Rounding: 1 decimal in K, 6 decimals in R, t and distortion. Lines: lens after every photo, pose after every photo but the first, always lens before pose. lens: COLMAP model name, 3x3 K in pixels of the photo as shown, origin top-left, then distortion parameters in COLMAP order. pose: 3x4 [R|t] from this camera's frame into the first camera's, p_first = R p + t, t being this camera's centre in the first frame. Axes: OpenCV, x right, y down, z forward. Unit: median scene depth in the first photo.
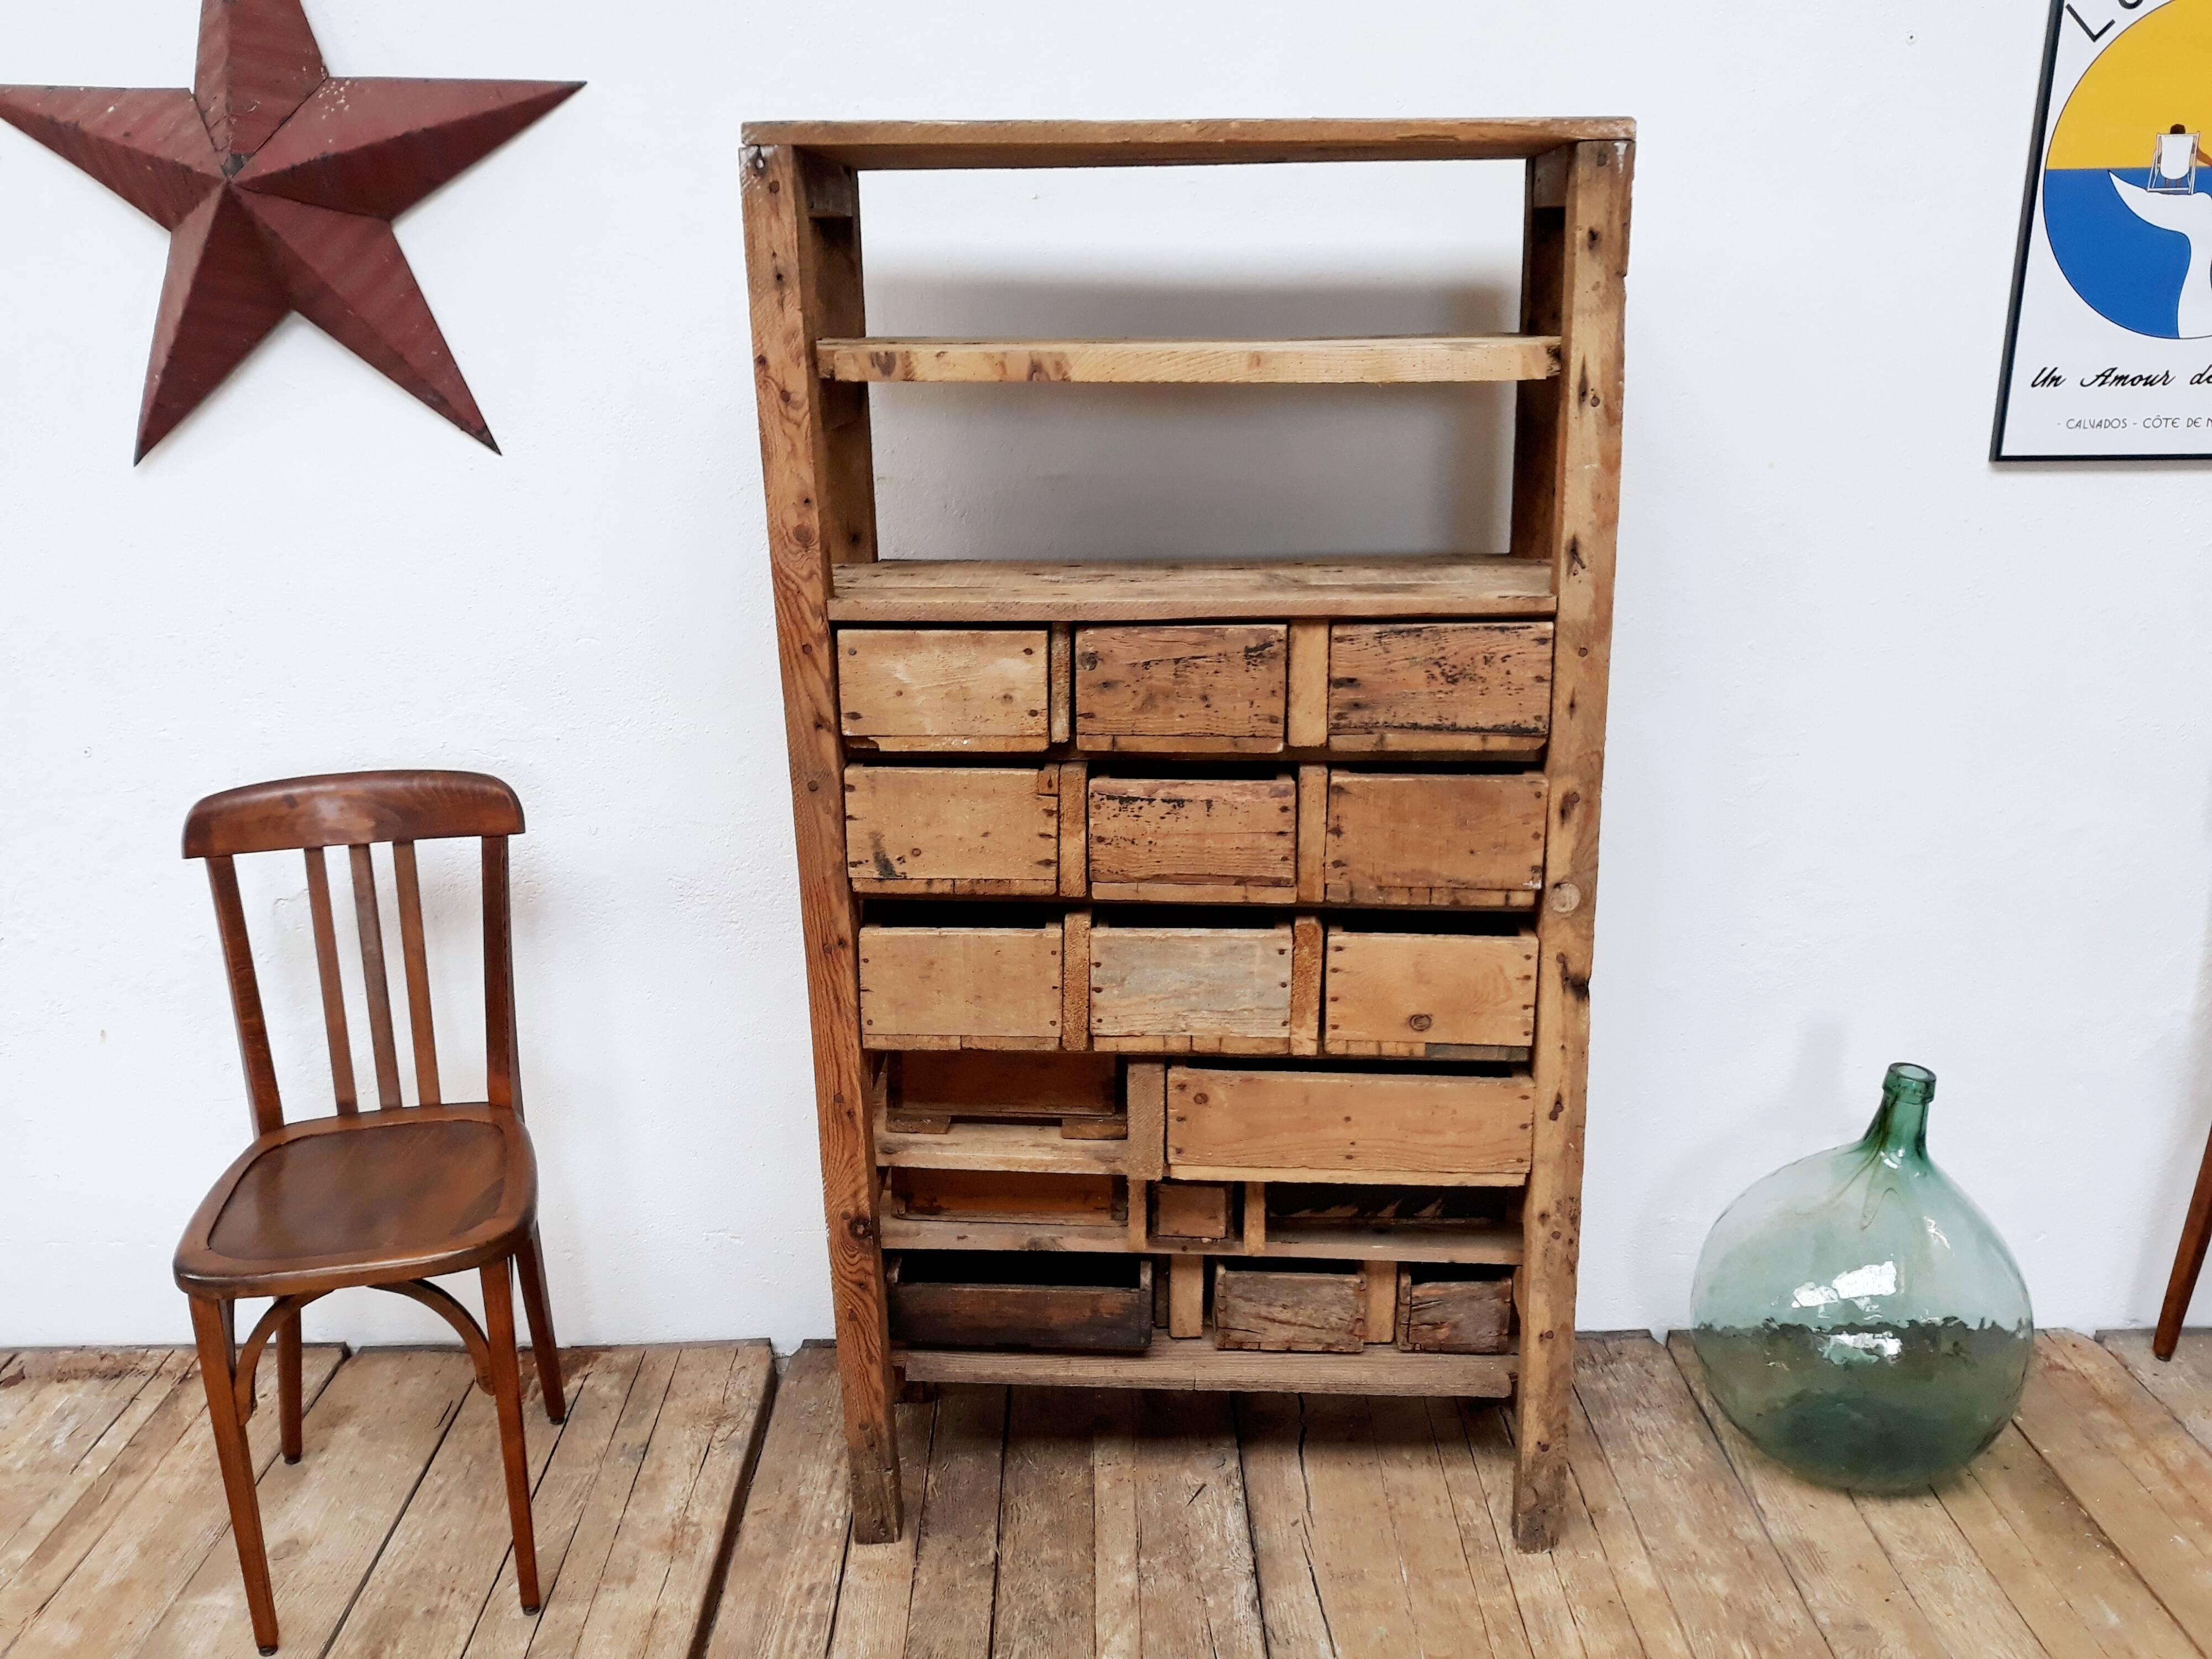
lens RADIAL K [[1825.7, 0, 1097.0], [0, 1825.7, 830.5], [0, 0, 1]] dist [-0.018566, 0.001315]
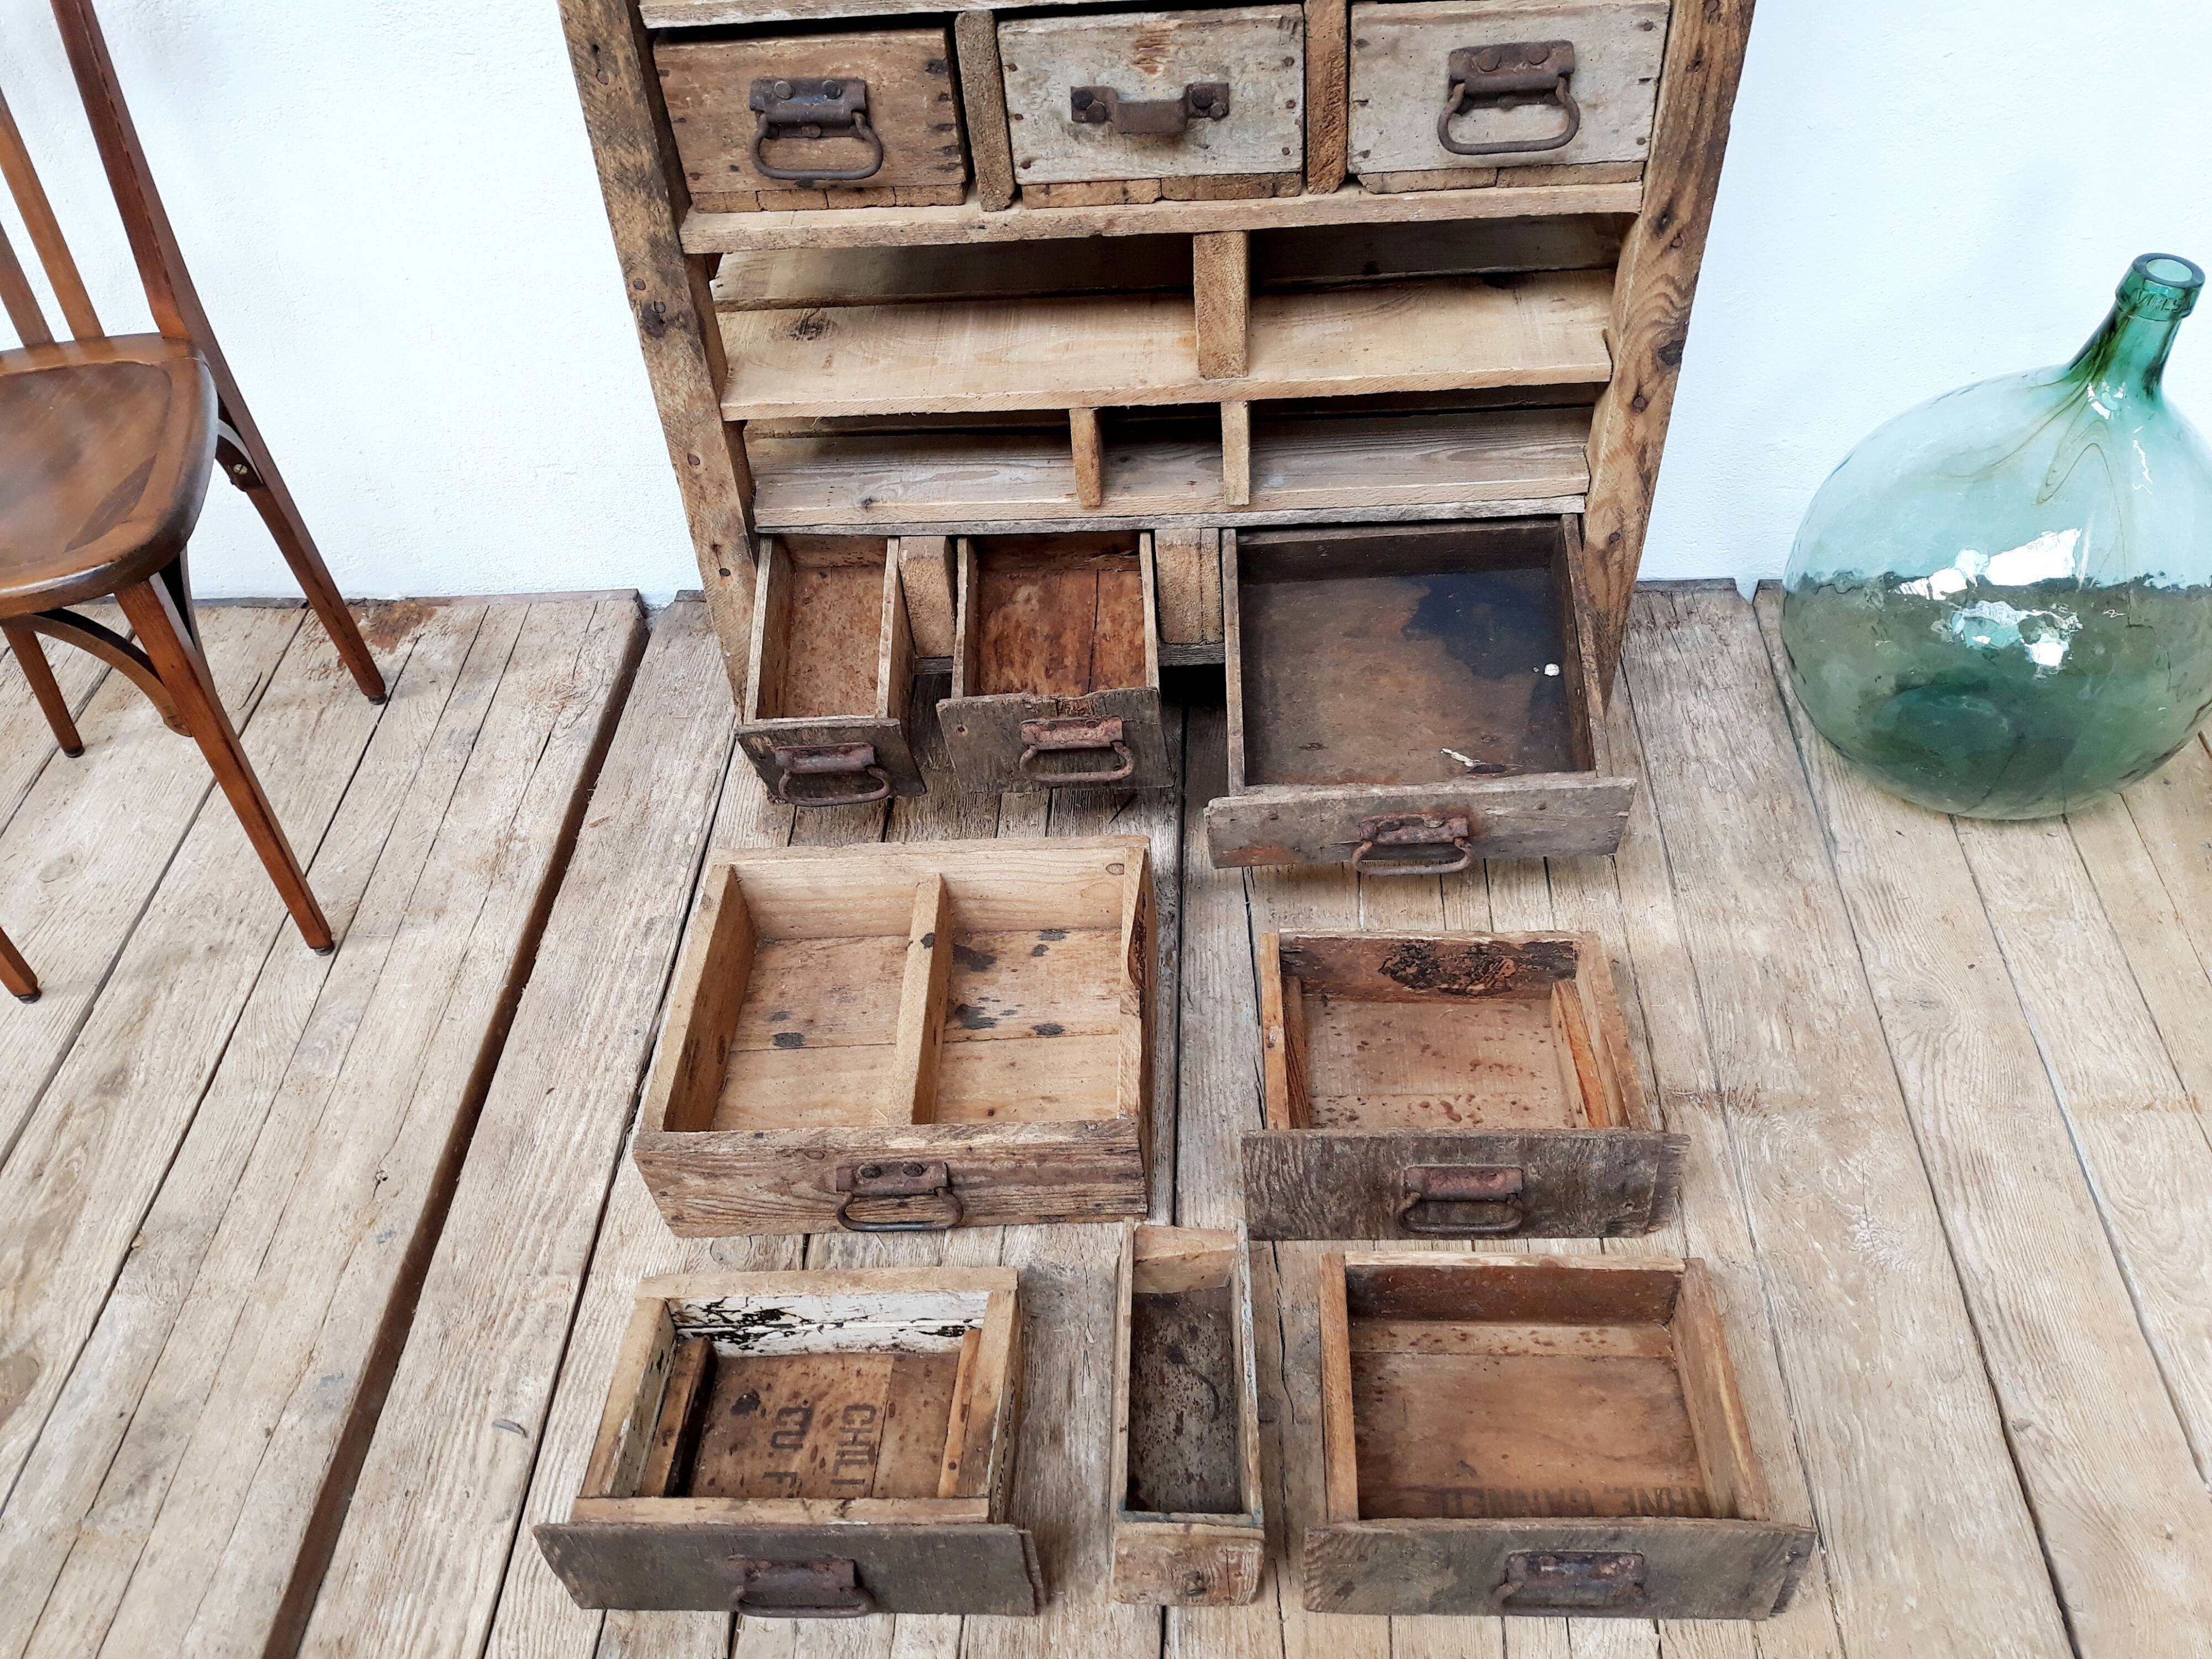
lens RADIAL K [[1819.1, 0, 1100.7], [0, 1819.1, 827.2], [0, 0, 1]] dist [-0.008525, -0.011366]
pose [[0.996908, 0.010046, -0.077930, 0.110612], [0.028929, 0.875200, 0.482895, -0.020661], [0.073056, -0.483657, 0.872204, 0.291648]]
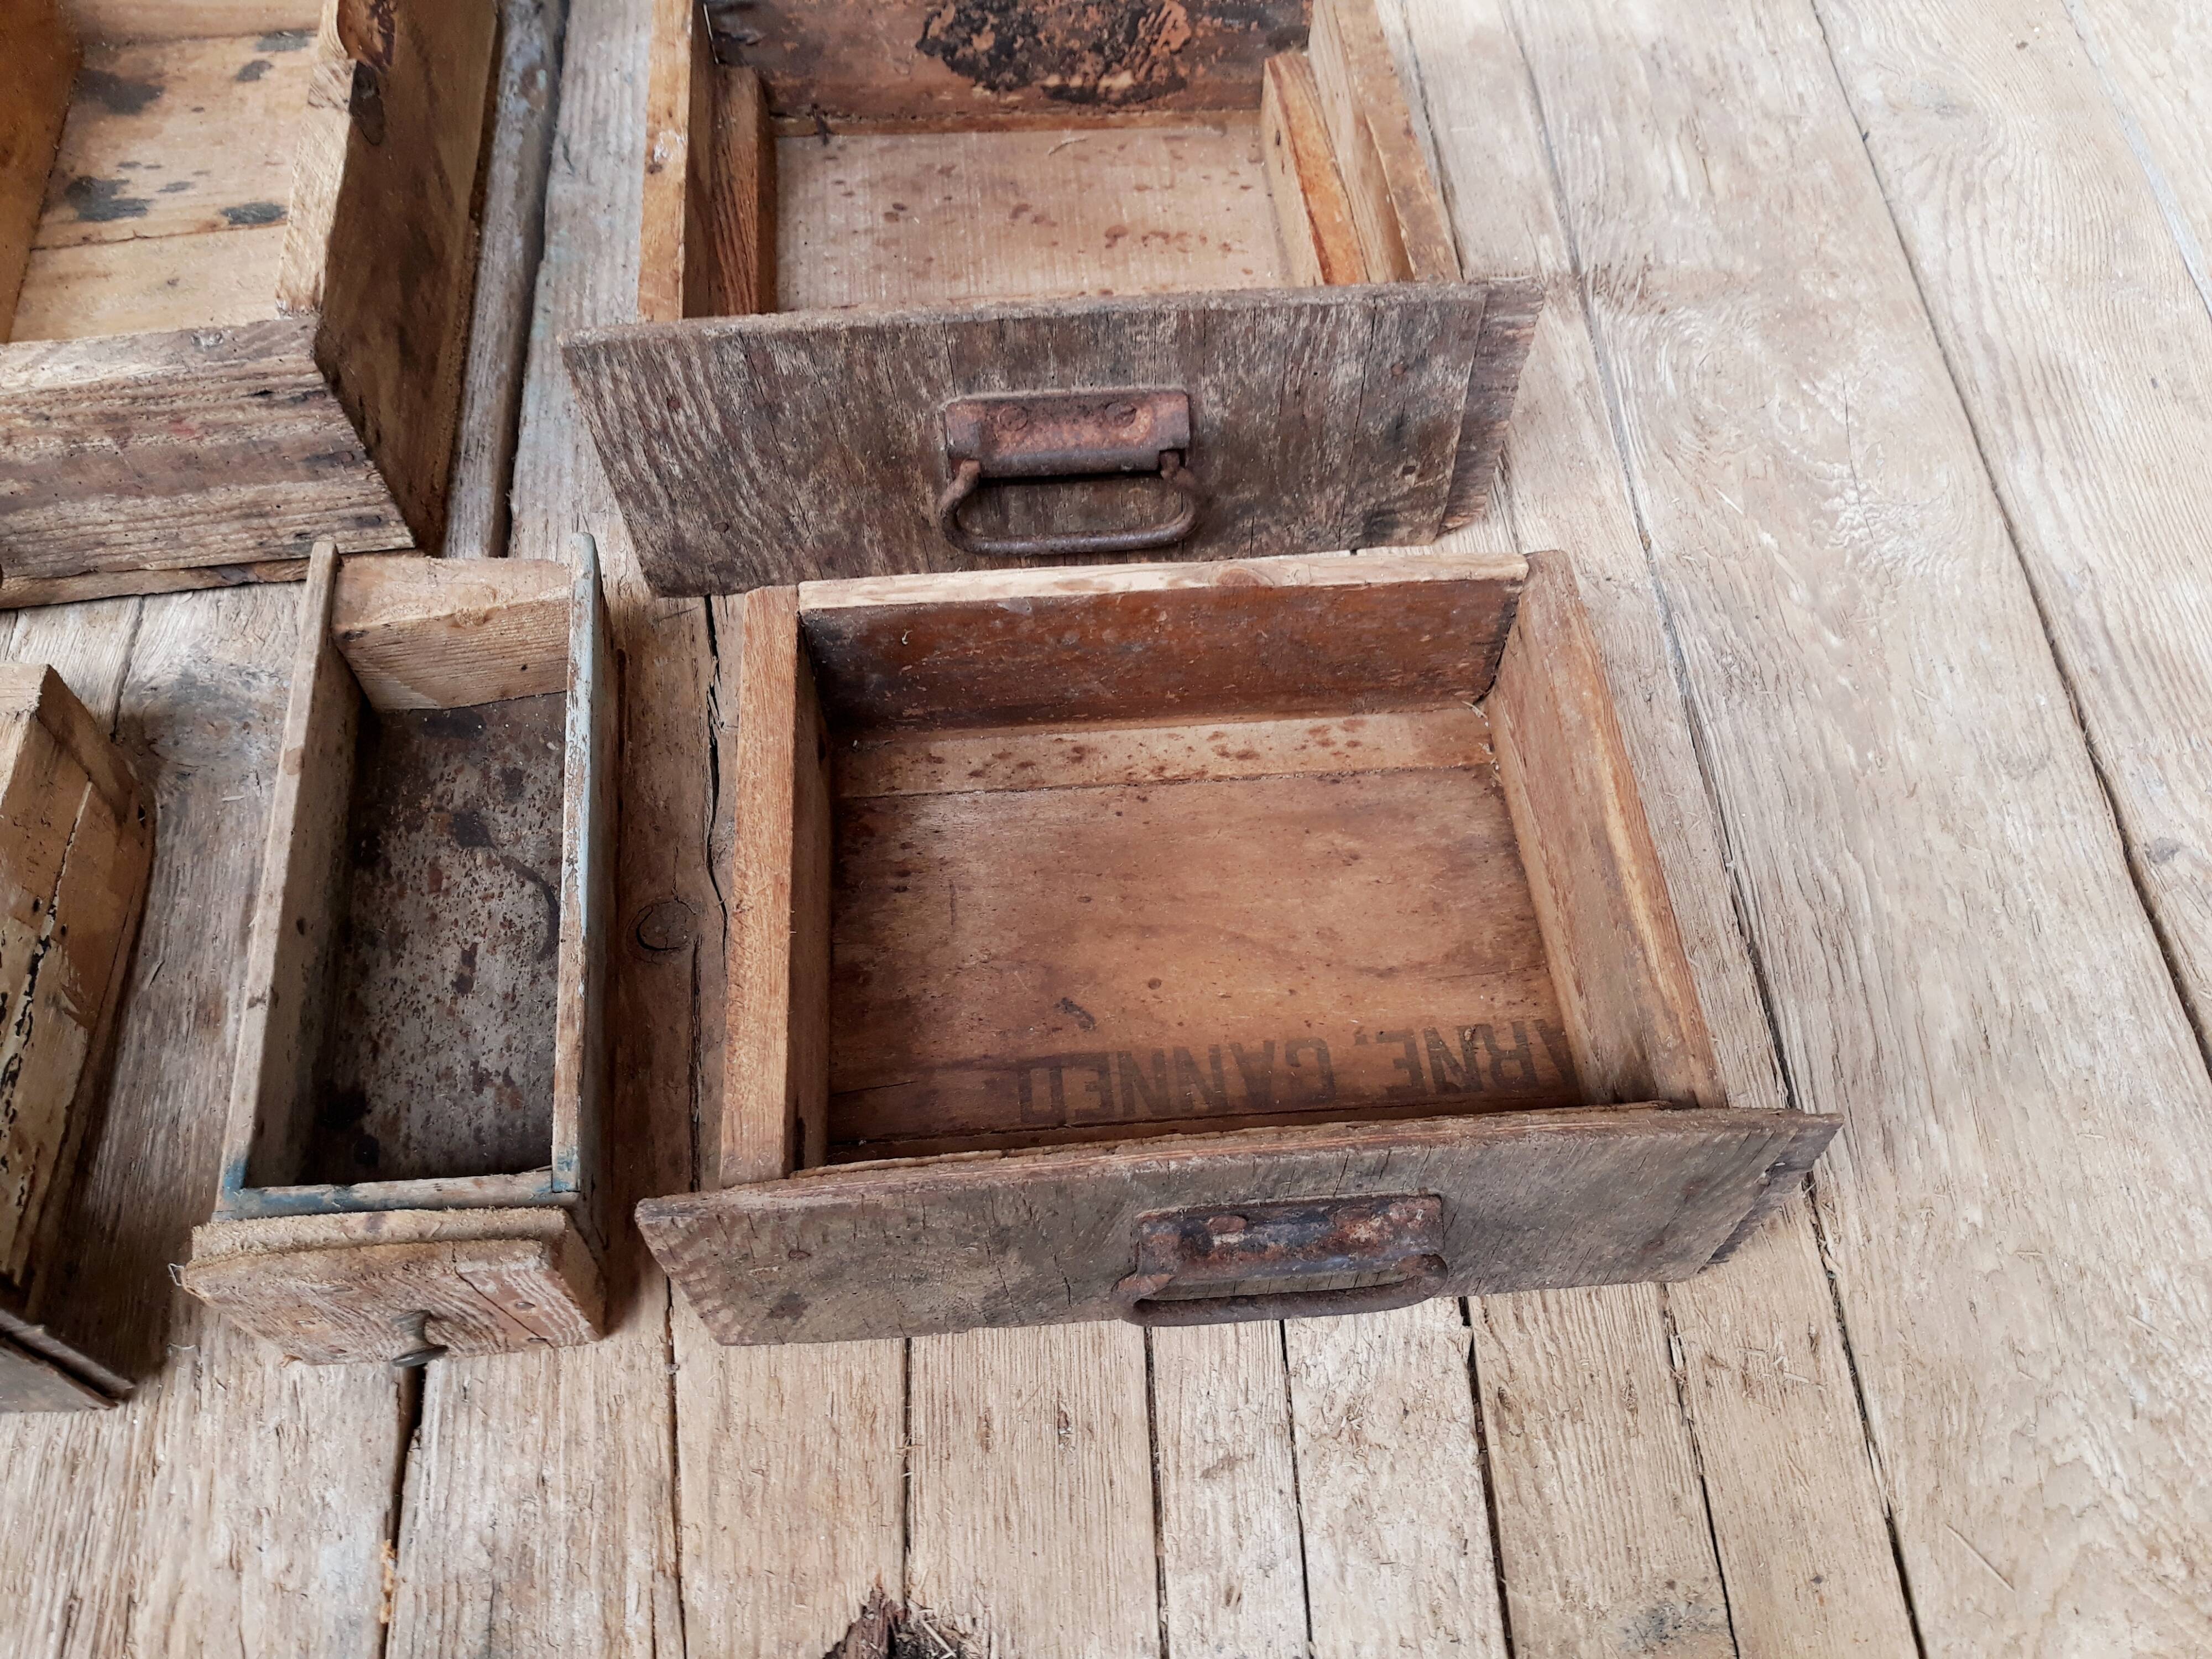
lens RADIAL K [[1825.7, 0, 1097.0], [0, 1825.7, 830.5], [0, 0, 1]] dist [-0.018566, 0.001315]
pose [[0.998359, -0.037940, 0.042899, 0.179678], [-0.003277, 0.710001, 0.704193, 0.238715], [-0.057175, -0.703178, 0.708711, 0.541573]]
